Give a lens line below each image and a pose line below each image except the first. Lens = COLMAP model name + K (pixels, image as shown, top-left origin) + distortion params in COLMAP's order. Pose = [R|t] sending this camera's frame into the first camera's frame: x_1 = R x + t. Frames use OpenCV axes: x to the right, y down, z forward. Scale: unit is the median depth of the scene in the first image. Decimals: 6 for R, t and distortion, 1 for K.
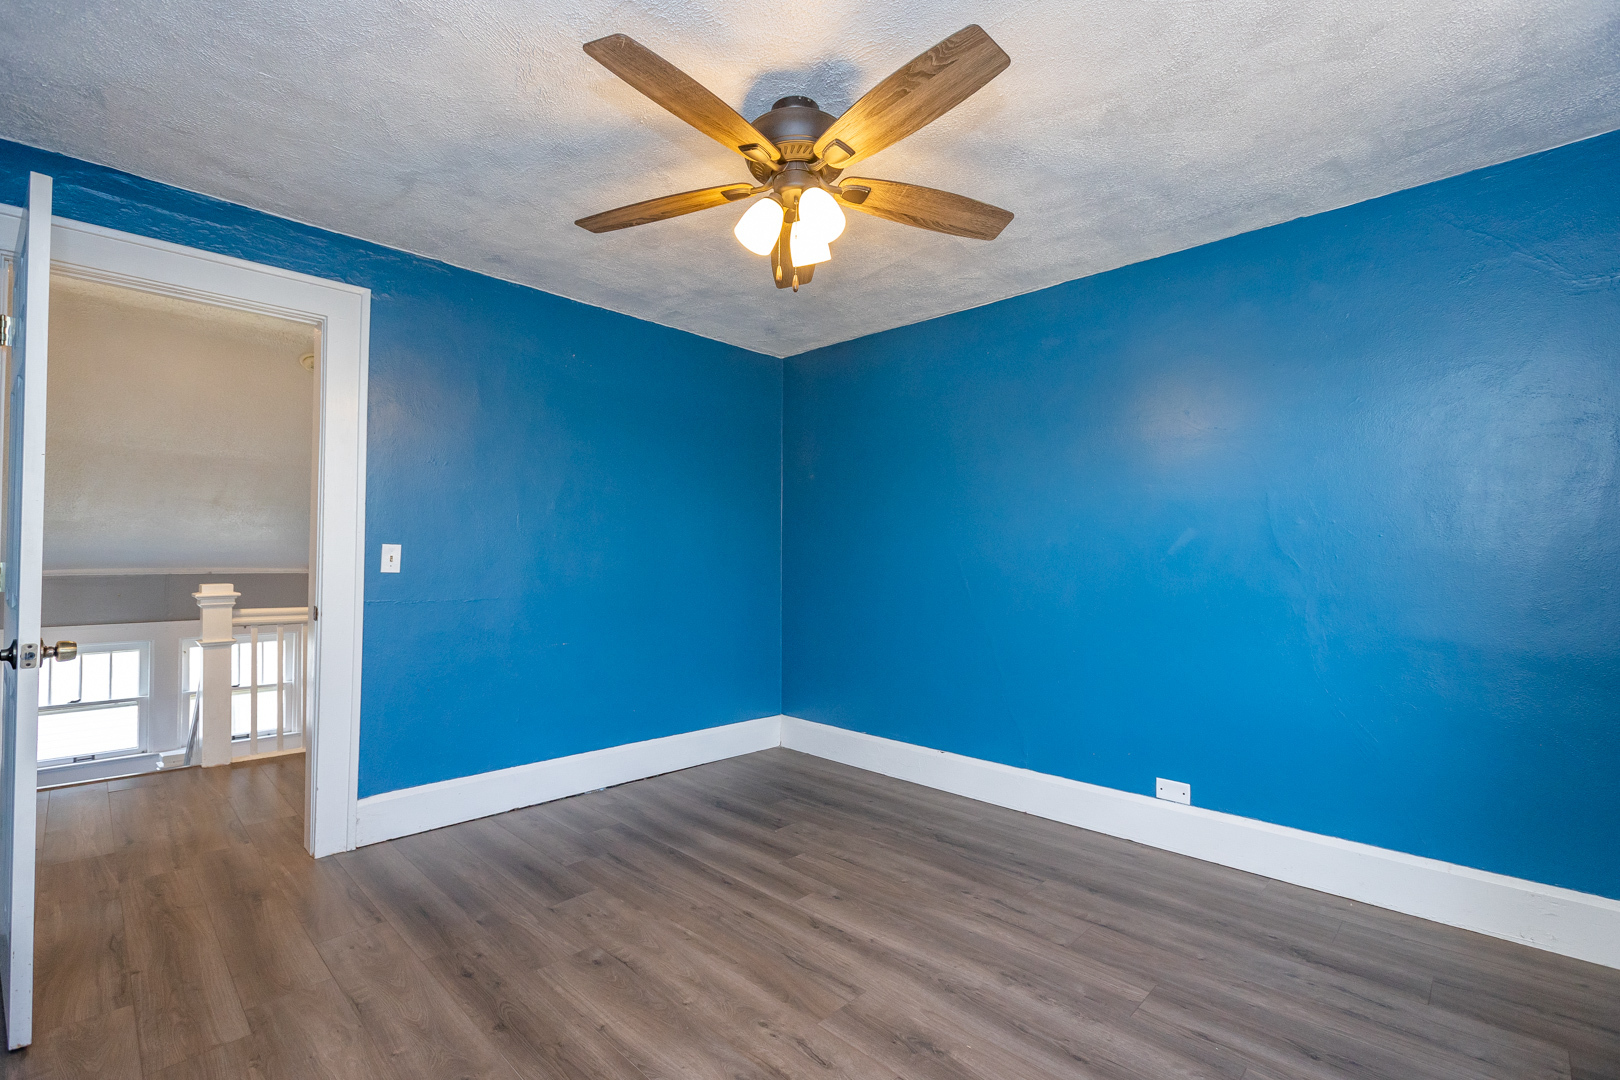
lens RADIAL K [[739.0, 0, 813.3], [0, 739.0, 547.7], [0, 0, 1]] dist [0.004527, 0.000788]
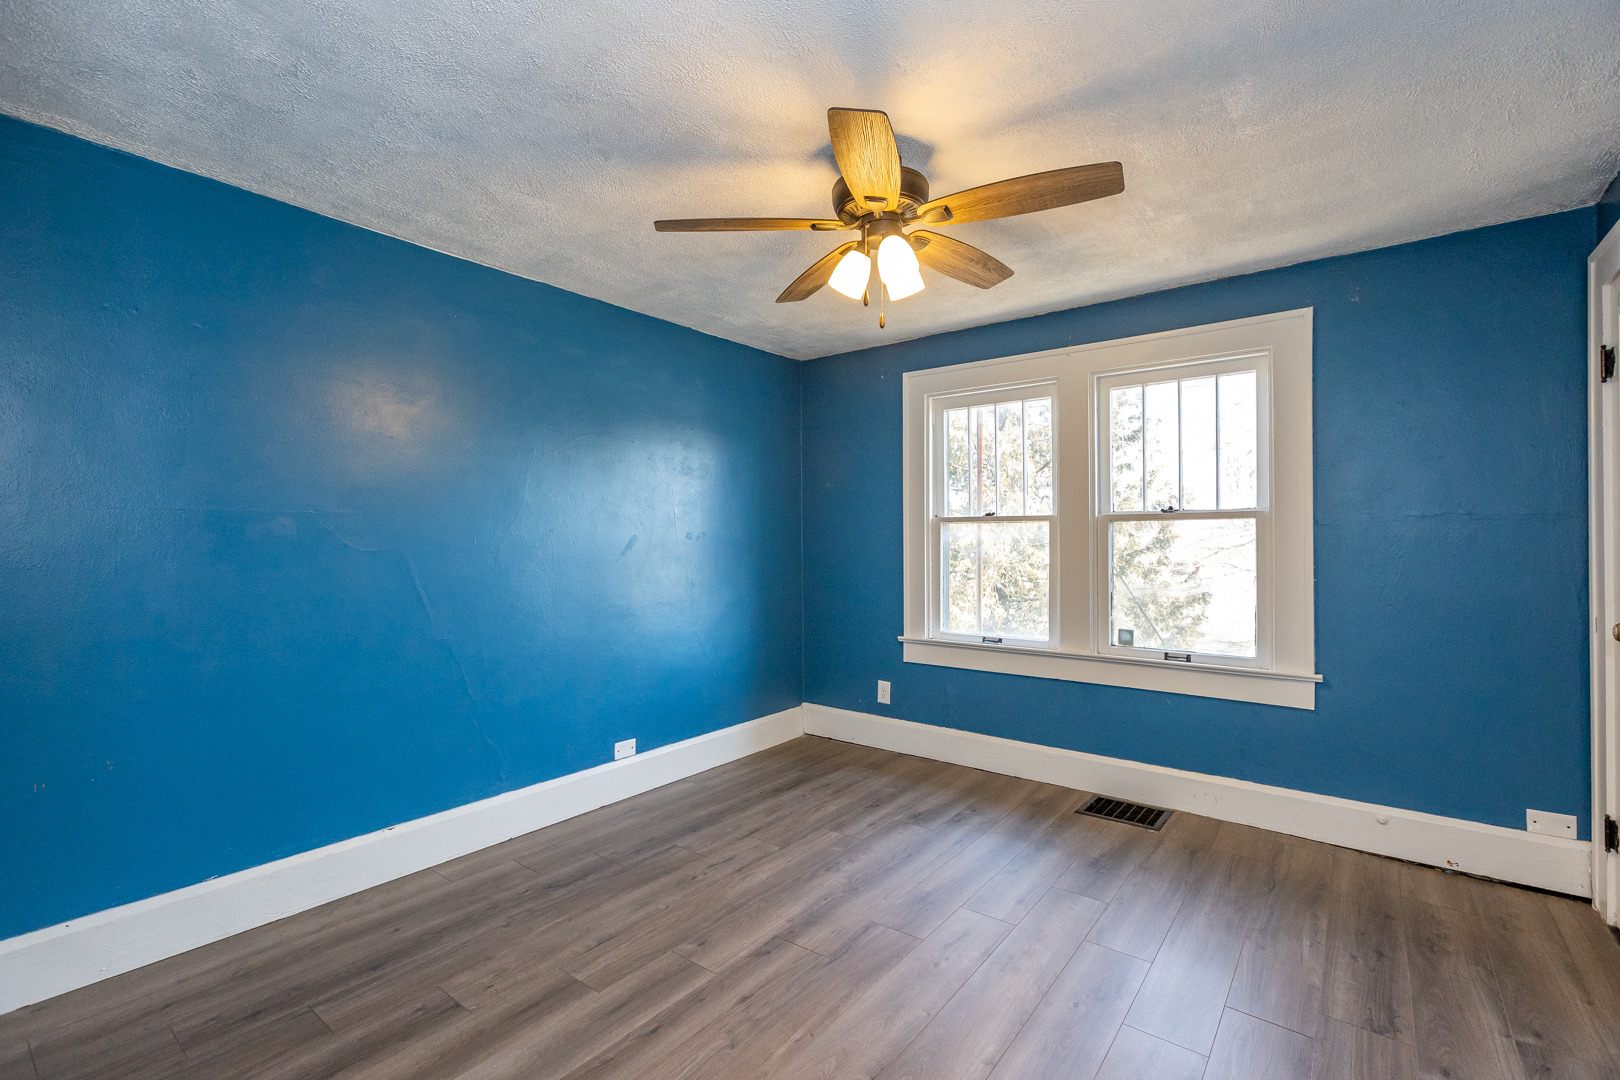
lens RADIAL K [[739.0, 0, 797.2], [0, 739.0, 560.8], [0, 0, 1]] dist [0.004527, 0.000788]
pose [[-0.129486, -0.023248, 0.991309, -0.833294], [-0.012502, 0.999684, 0.021811, -0.015506], [-0.991502, -0.009569, -0.129736, 0.964948]]
